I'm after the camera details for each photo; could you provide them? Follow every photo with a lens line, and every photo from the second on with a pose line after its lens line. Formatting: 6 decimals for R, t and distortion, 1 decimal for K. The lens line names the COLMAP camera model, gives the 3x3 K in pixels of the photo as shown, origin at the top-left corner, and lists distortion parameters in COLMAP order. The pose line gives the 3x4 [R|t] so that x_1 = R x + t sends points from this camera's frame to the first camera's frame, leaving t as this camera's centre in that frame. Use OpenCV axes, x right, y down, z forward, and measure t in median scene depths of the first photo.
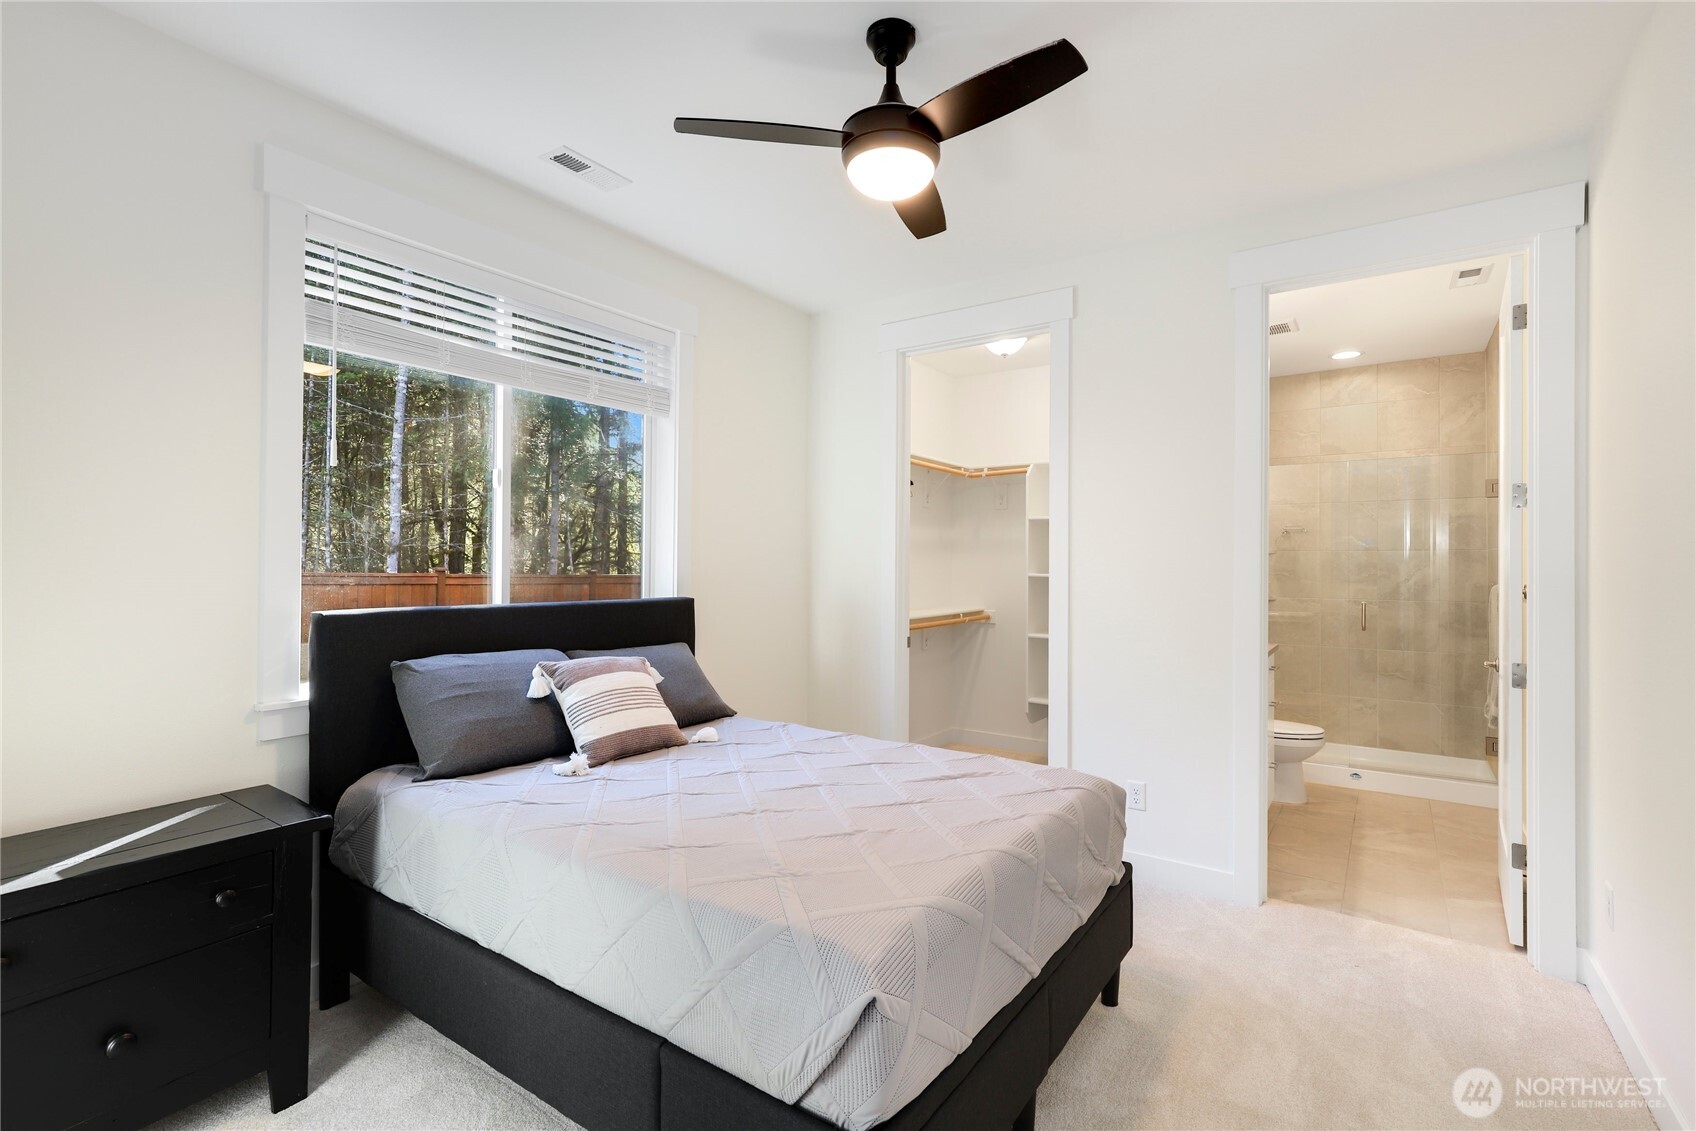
lens RADIAL K [[777.5, 0, 839.1], [0, 777.5, 565.1], [0, 0, 1]] dist [-0.019083, 0.007661]
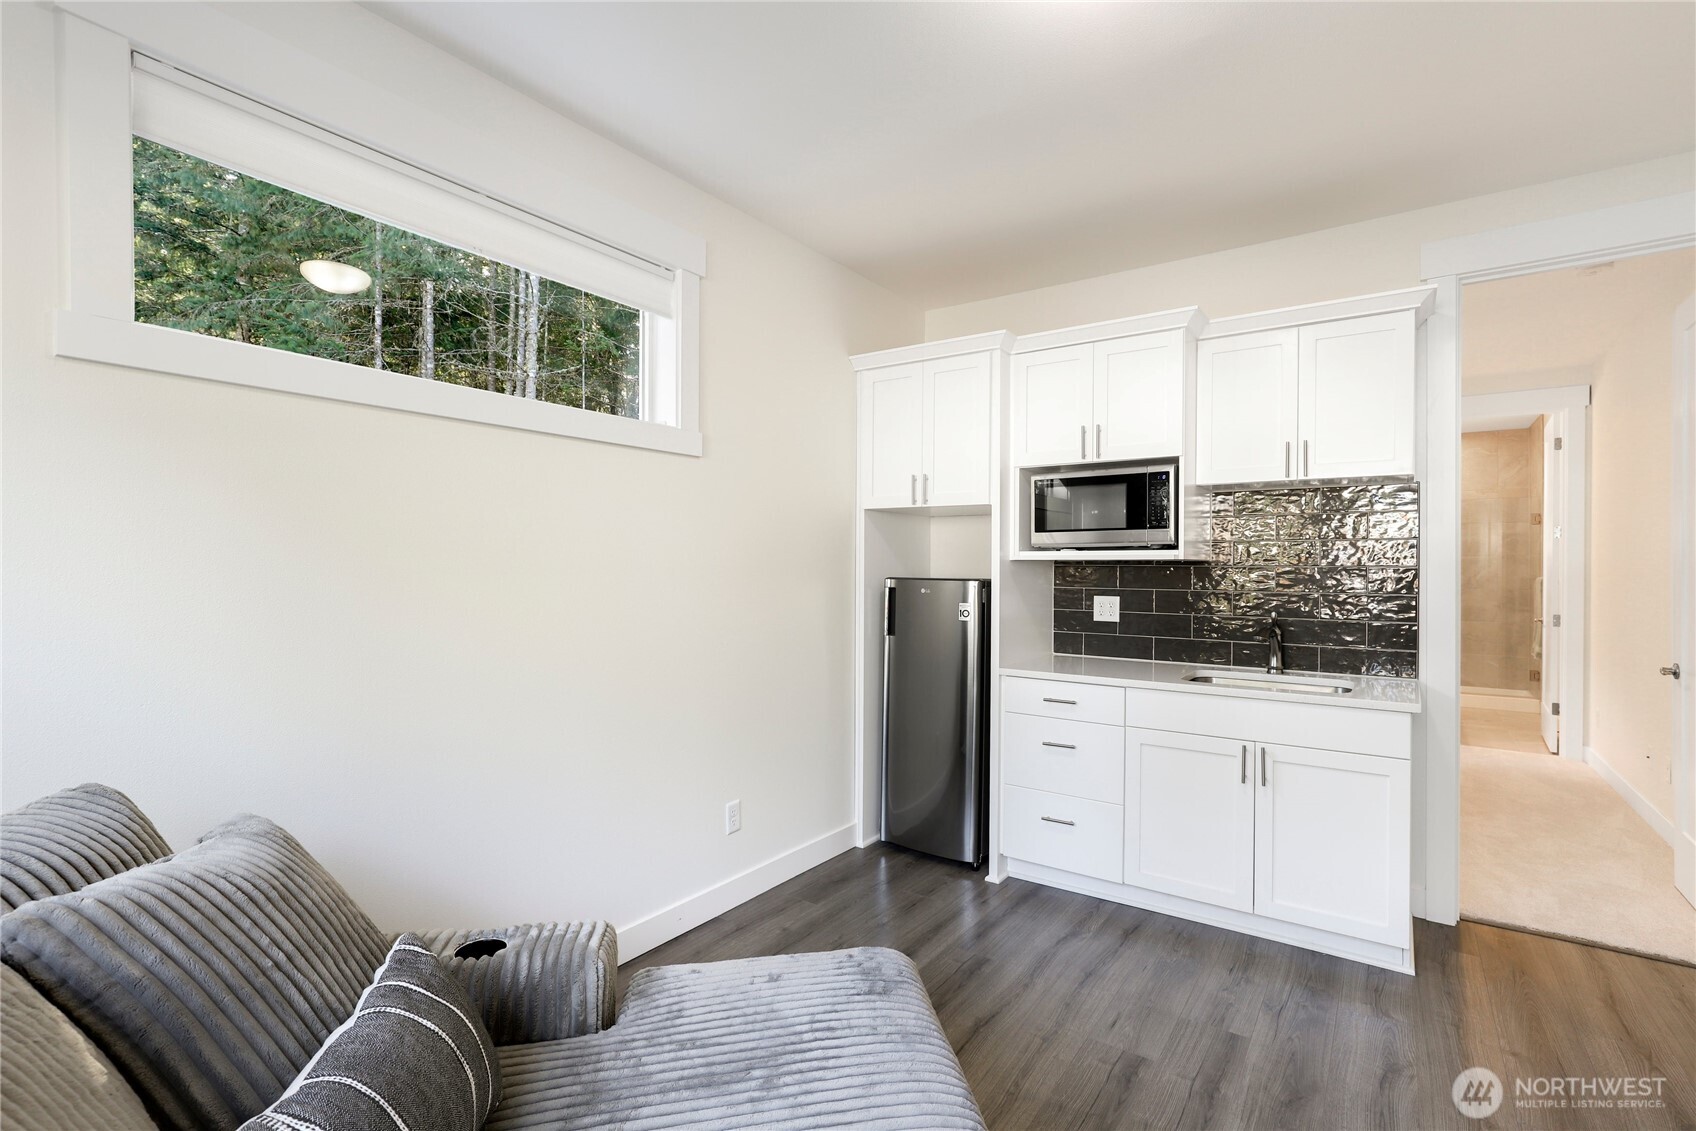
lens RADIAL K [[777.5, 0, 857.1], [0, 777.5, 567.4], [0, 0, 1]] dist [-0.019083, 0.007661]
pose [[0.999995, 0.001947, 0.002578, -0.945784], [-0.001968, 0.999965, 0.008189, -0.012542], [-0.002562, -0.008194, 0.999963, -1.002930]]
